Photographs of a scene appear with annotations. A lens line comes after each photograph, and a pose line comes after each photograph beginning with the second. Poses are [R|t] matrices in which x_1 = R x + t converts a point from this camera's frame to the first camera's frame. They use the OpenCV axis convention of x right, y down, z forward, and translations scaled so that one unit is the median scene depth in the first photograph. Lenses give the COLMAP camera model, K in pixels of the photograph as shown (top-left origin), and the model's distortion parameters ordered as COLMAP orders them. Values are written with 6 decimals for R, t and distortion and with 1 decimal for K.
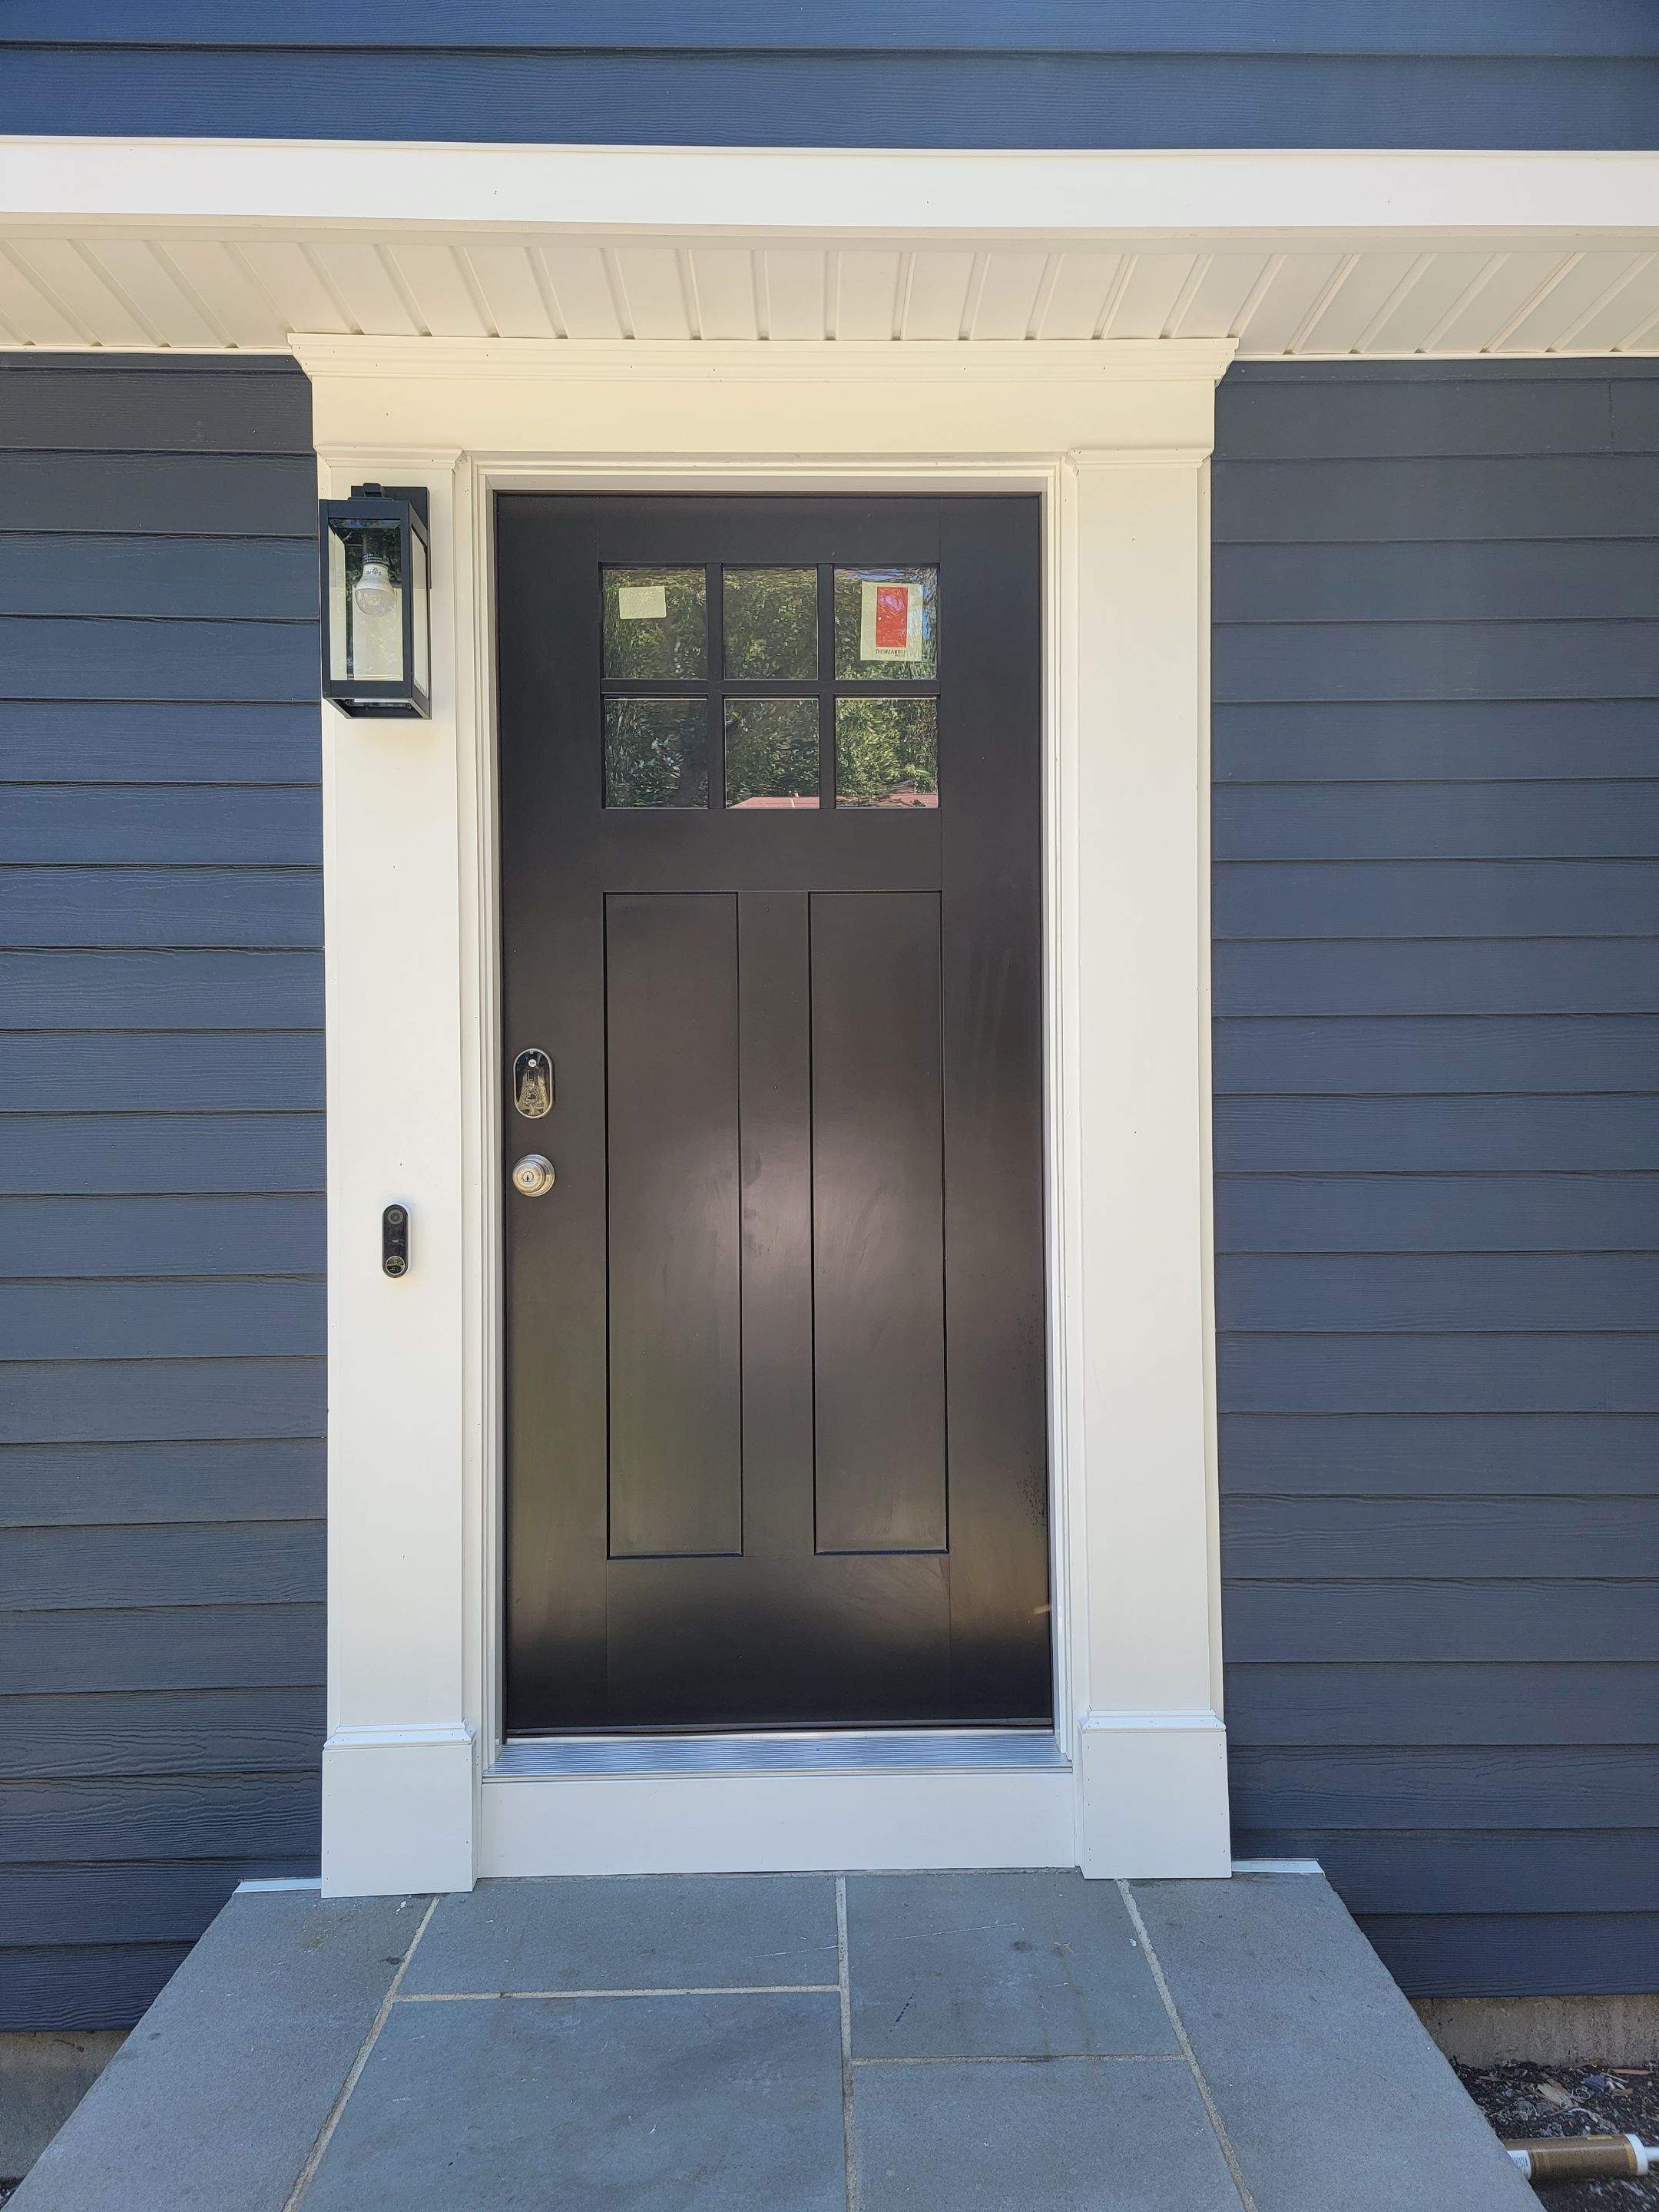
lens RADIAL K [[1533.1, 0, 837.2], [0, 1533.1, 1058.0], [0, 0, 1]] dist [0.081024, -0.075385]
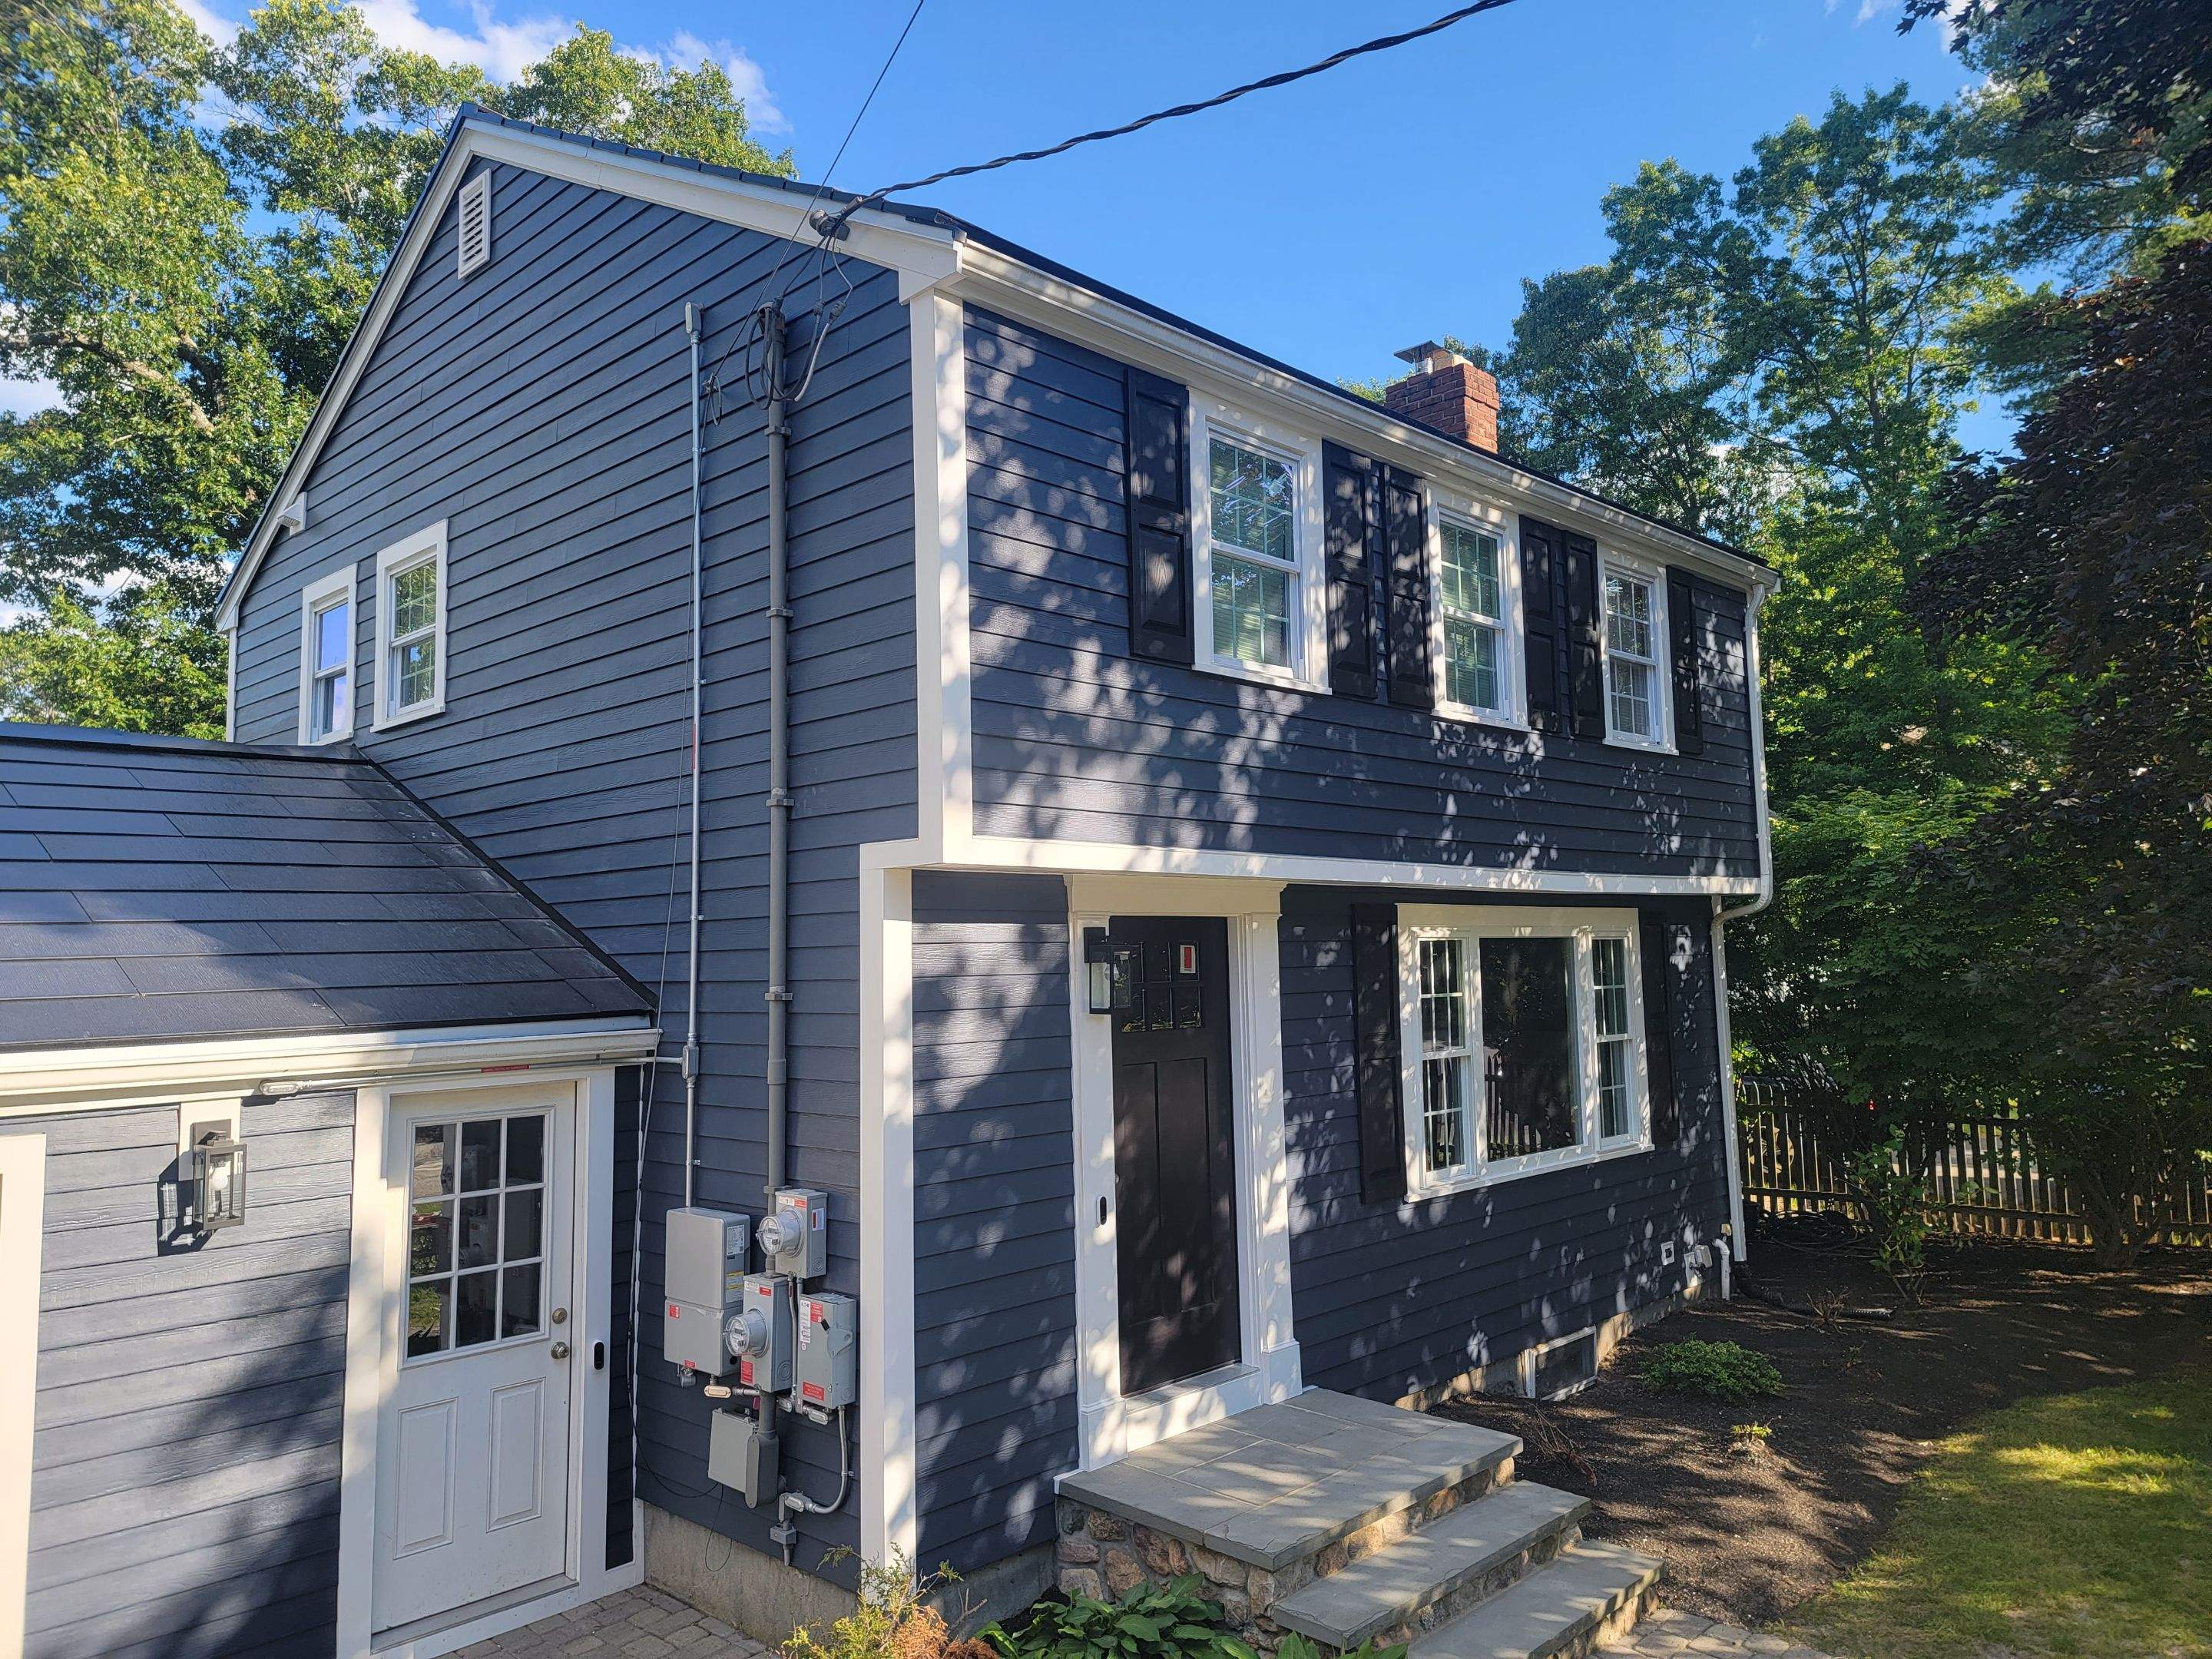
lens RADIAL K [[1533.1, 0, 1134.7], [0, 1533.1, 834.6], [0, 0, 1]] dist [0.081024, -0.075385]
pose [[0.702064, 0.049925, 0.710362, -2.112067], [0.021622, 0.995585, -0.091339, -0.273942], [-0.711786, 0.079485, 0.697885, -0.921989]]
